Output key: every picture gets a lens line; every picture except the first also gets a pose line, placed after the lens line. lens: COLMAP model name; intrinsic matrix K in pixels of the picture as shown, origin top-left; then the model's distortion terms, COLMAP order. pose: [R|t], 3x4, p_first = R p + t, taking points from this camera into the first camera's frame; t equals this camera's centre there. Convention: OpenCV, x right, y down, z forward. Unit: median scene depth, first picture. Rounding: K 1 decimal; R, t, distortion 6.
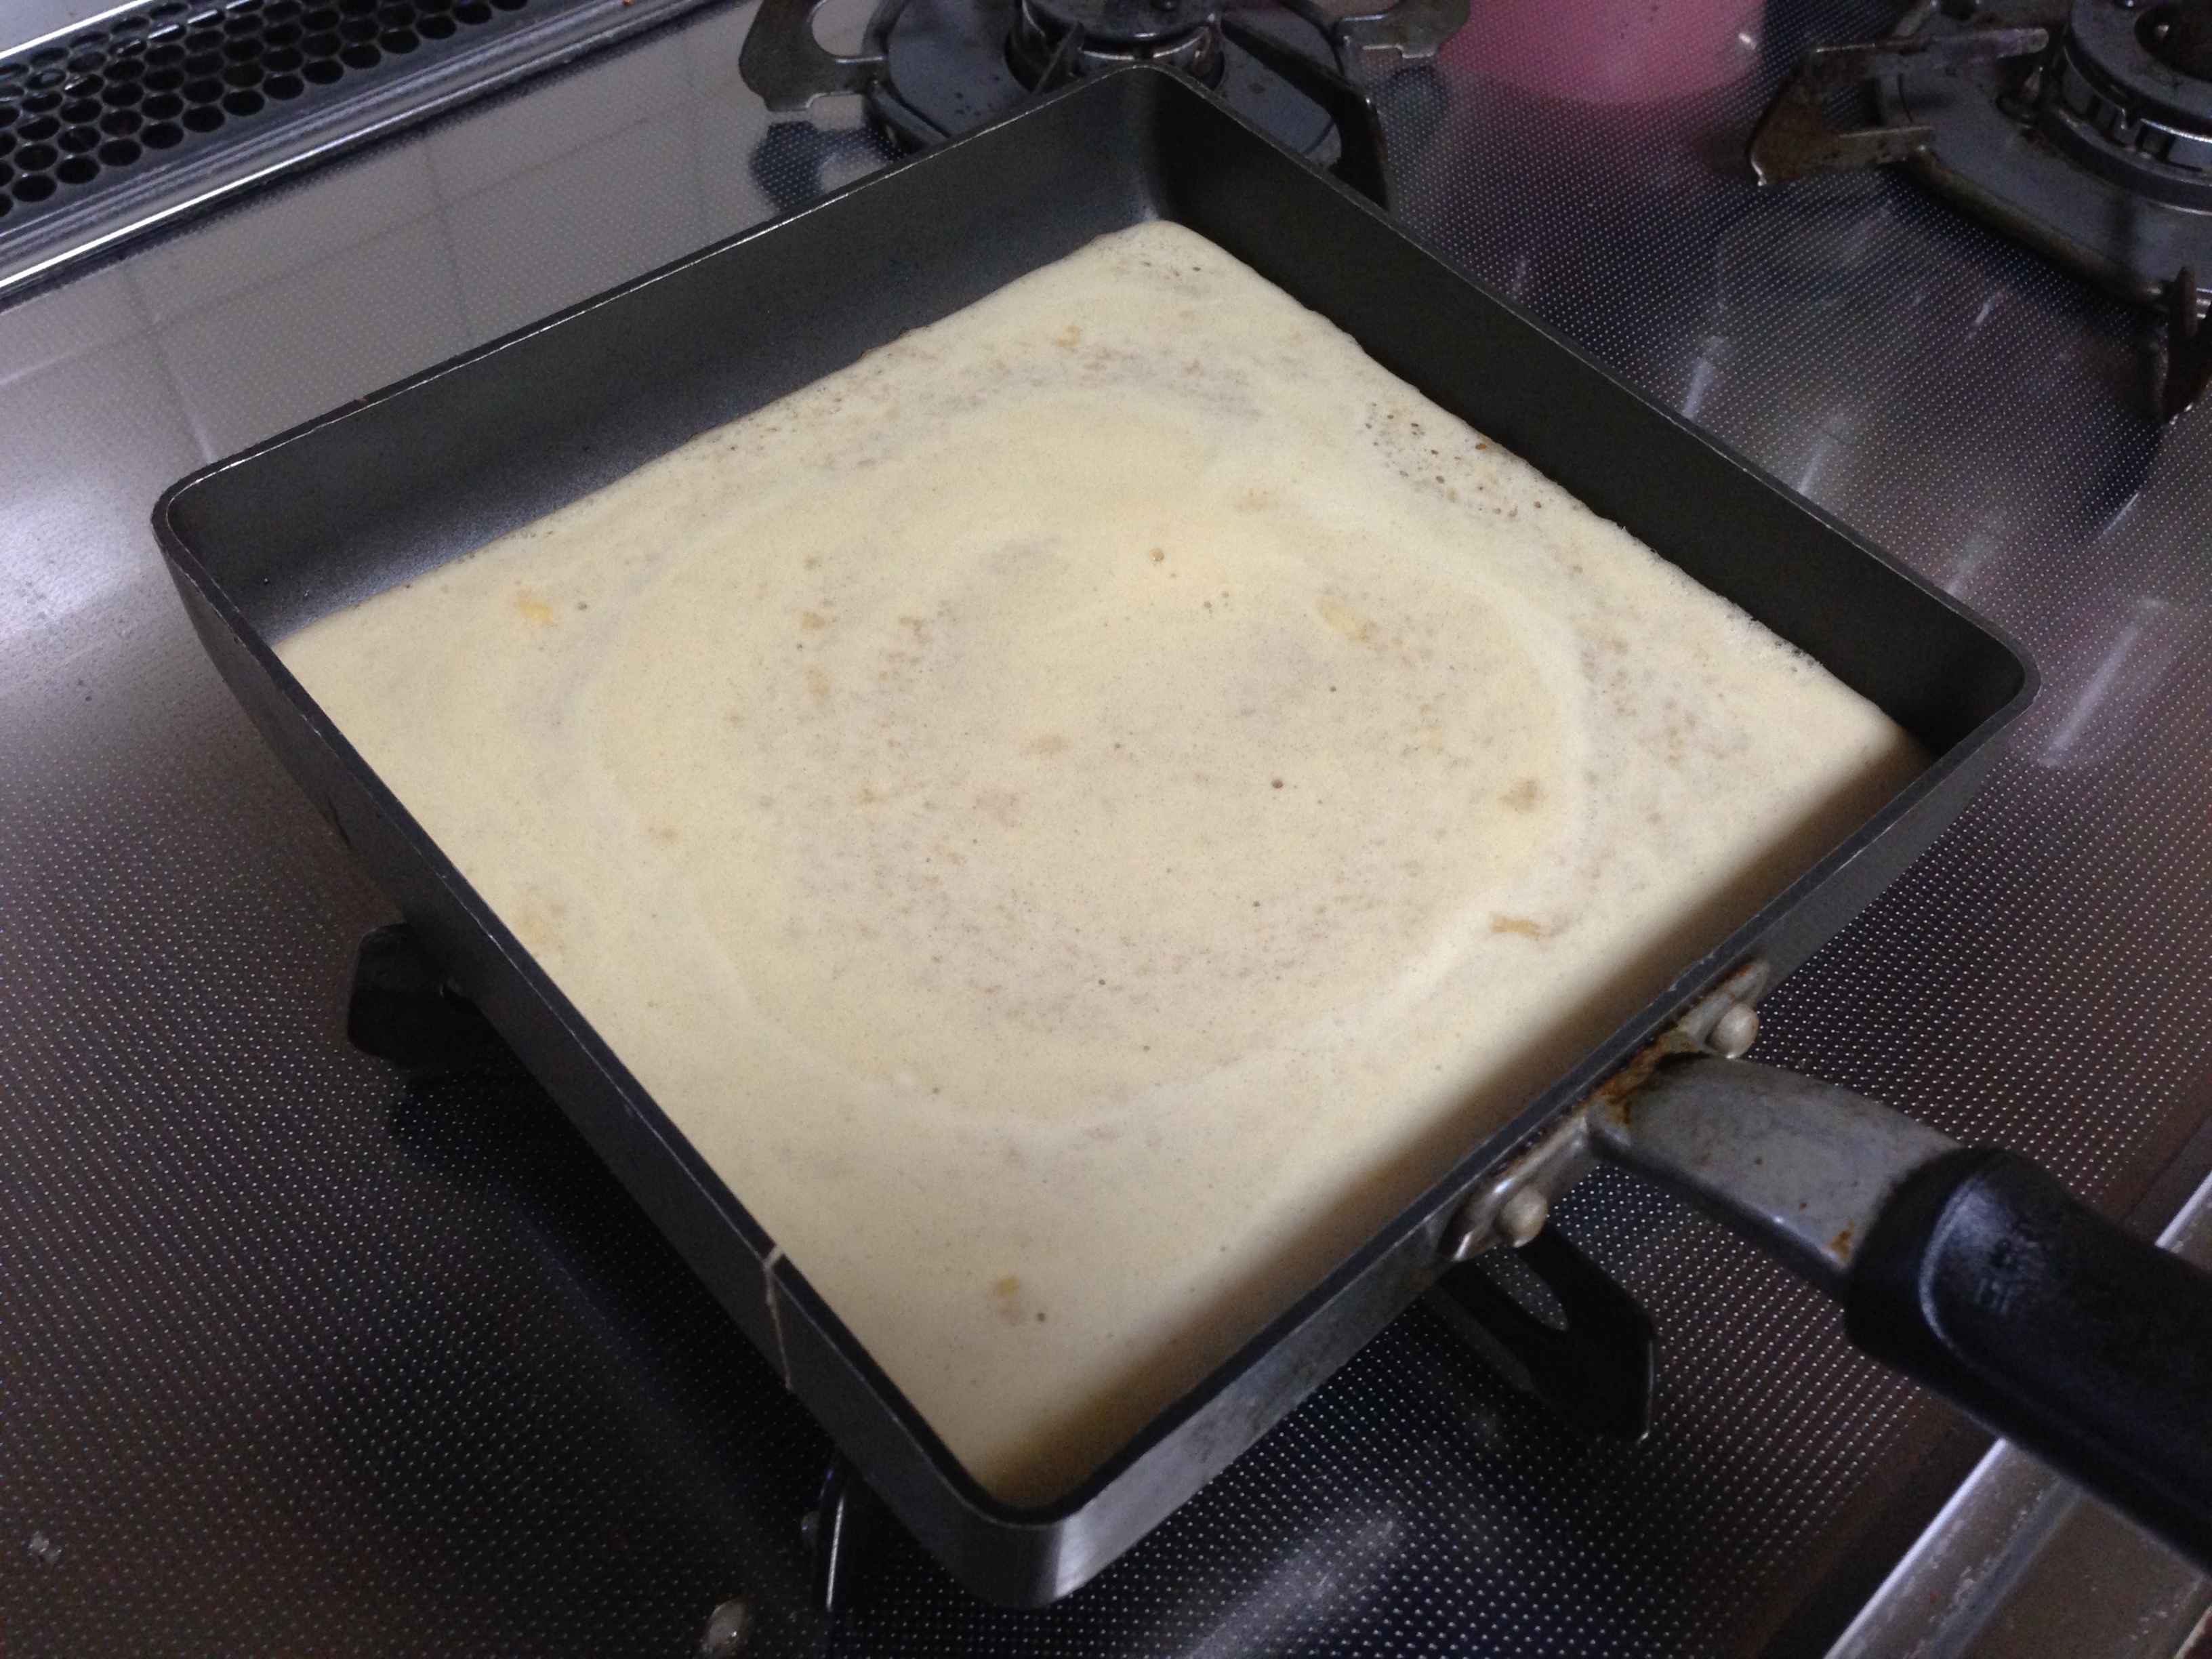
lens RADIAL K [[2129.9, 0, 1100.9], [0, 2129.9, 837.1], [0, 0, 1]] dist [-0.020002, 0.000000]
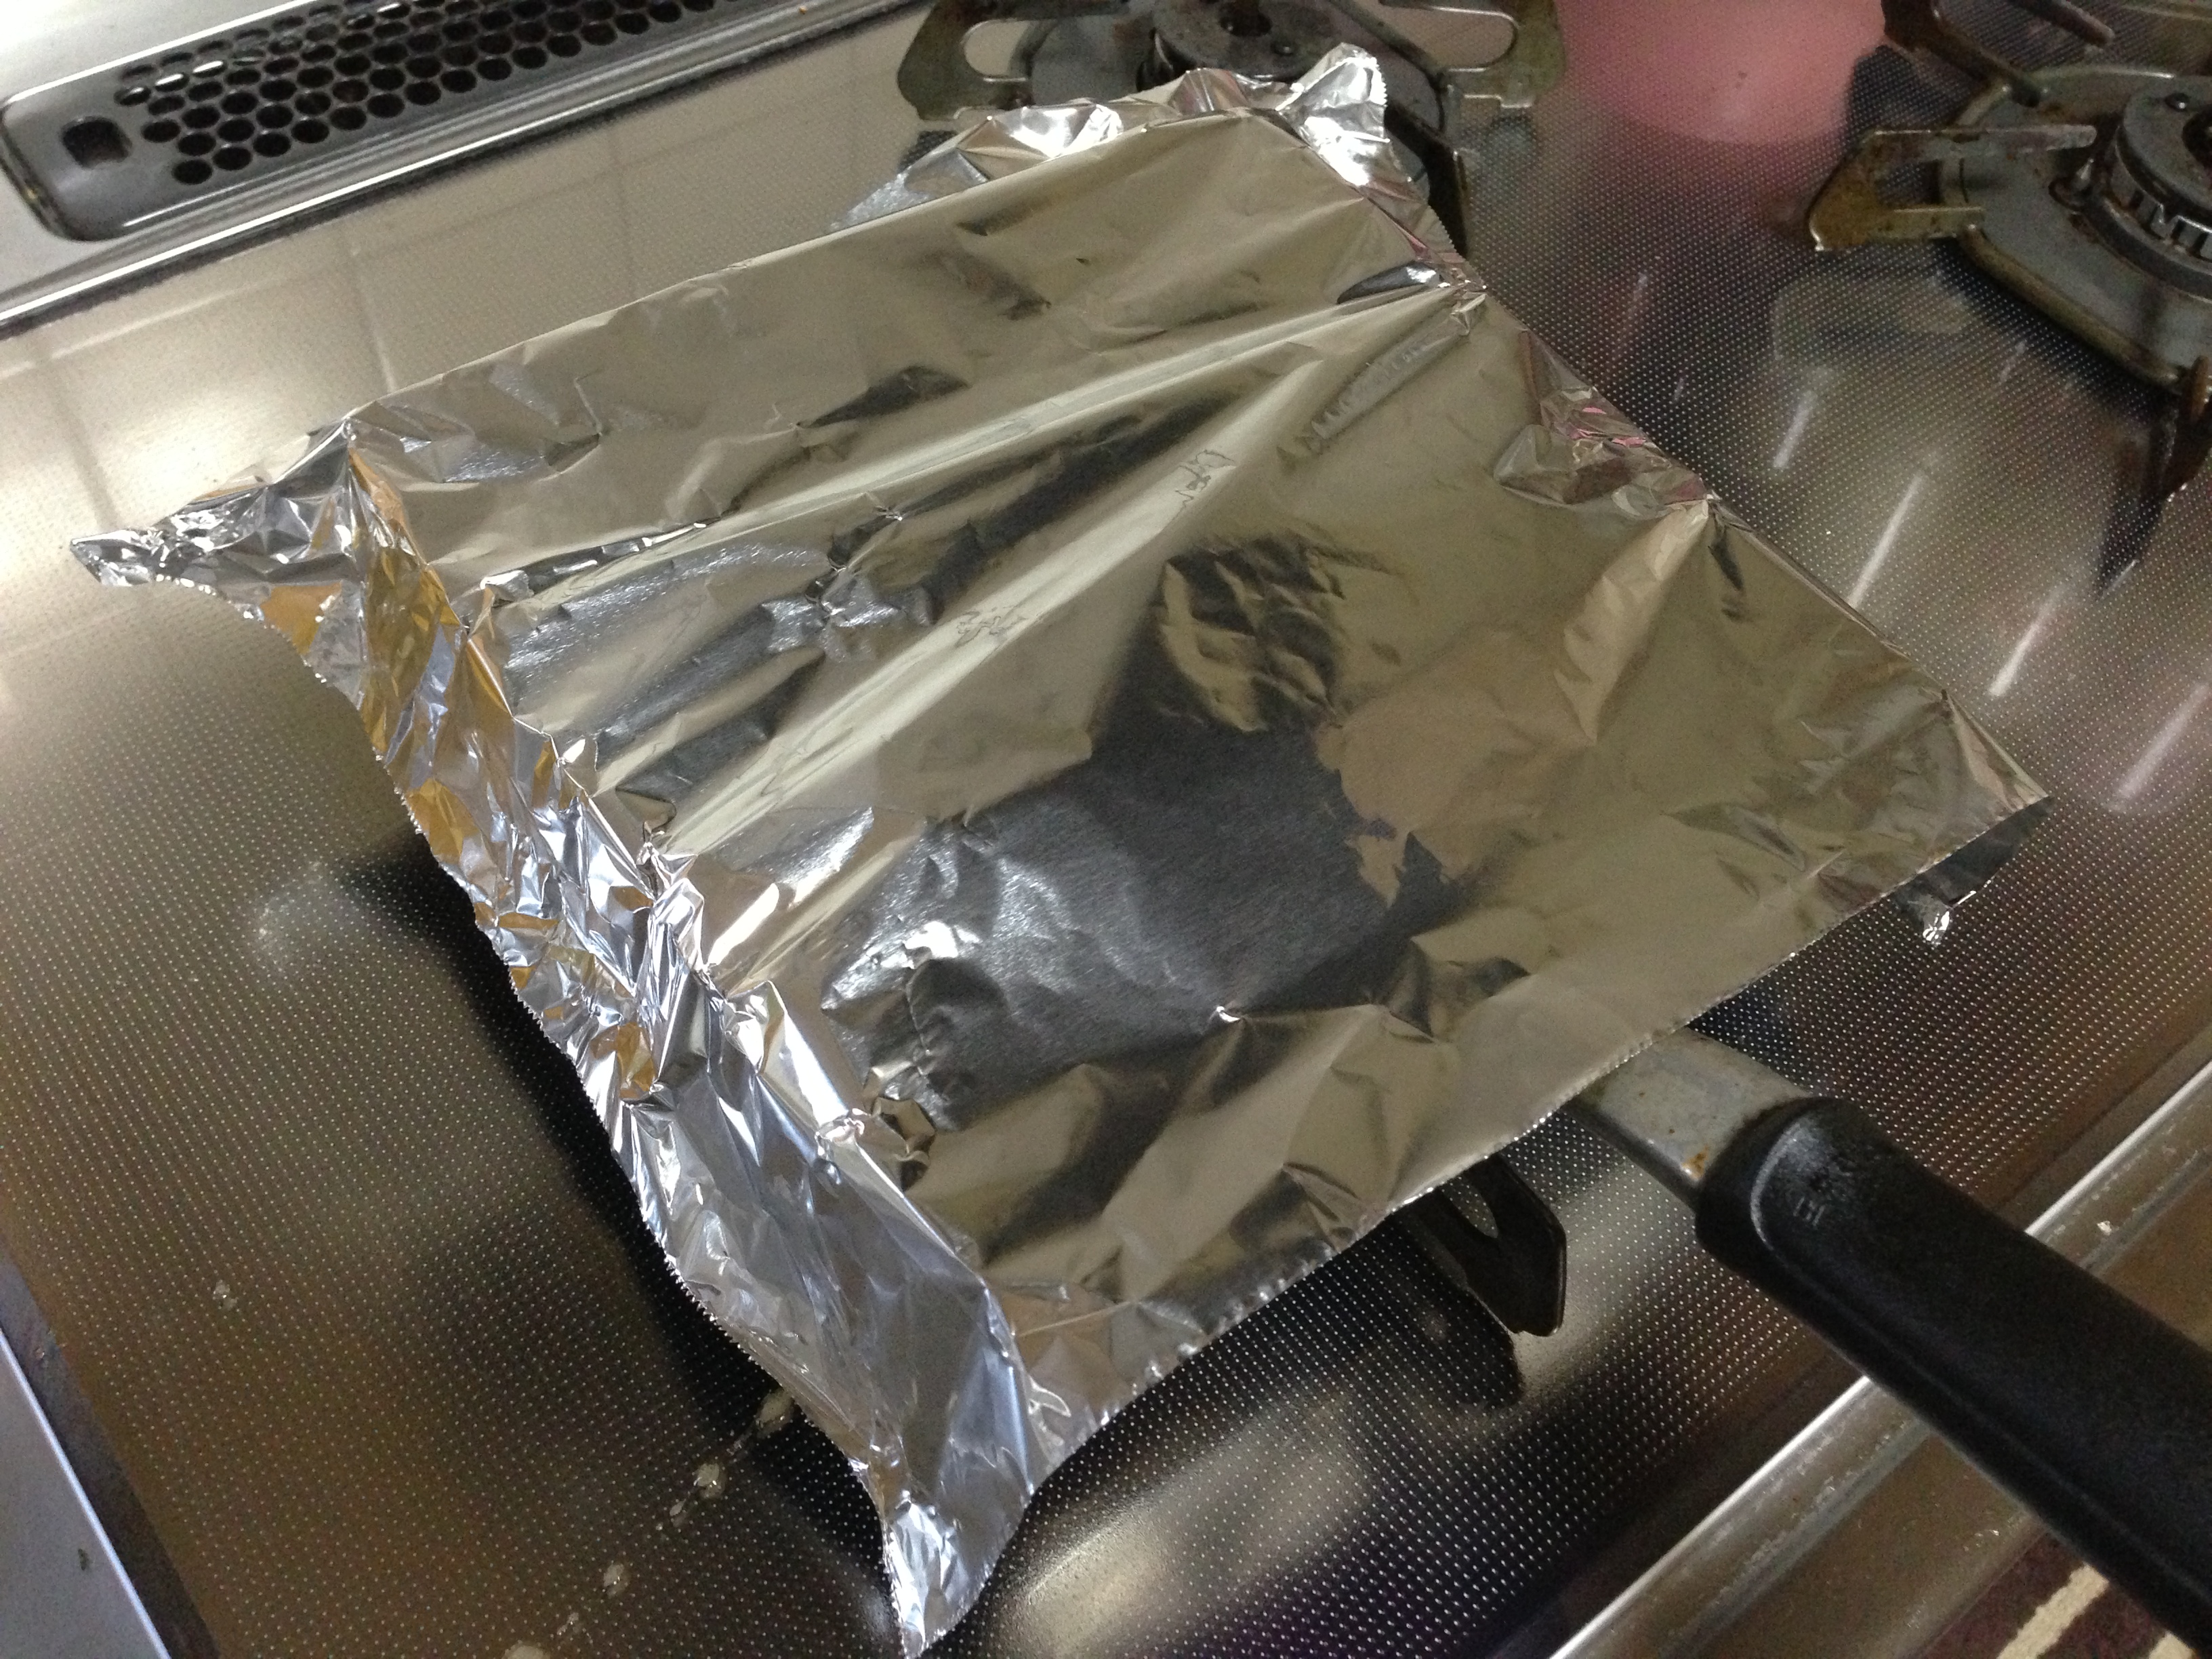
lens RADIAL K [[2129.9, 0, 1109.7], [0, 2129.9, 822.9], [0, 0, 1]] dist [-0.020002, 0.000000]
pose [[0.995513, 0.085496, -0.040558, 0.019092], [-0.085092, 0.996306, 0.011583, 0.004239], [0.041399, -0.008080, 0.999110, -0.111580]]
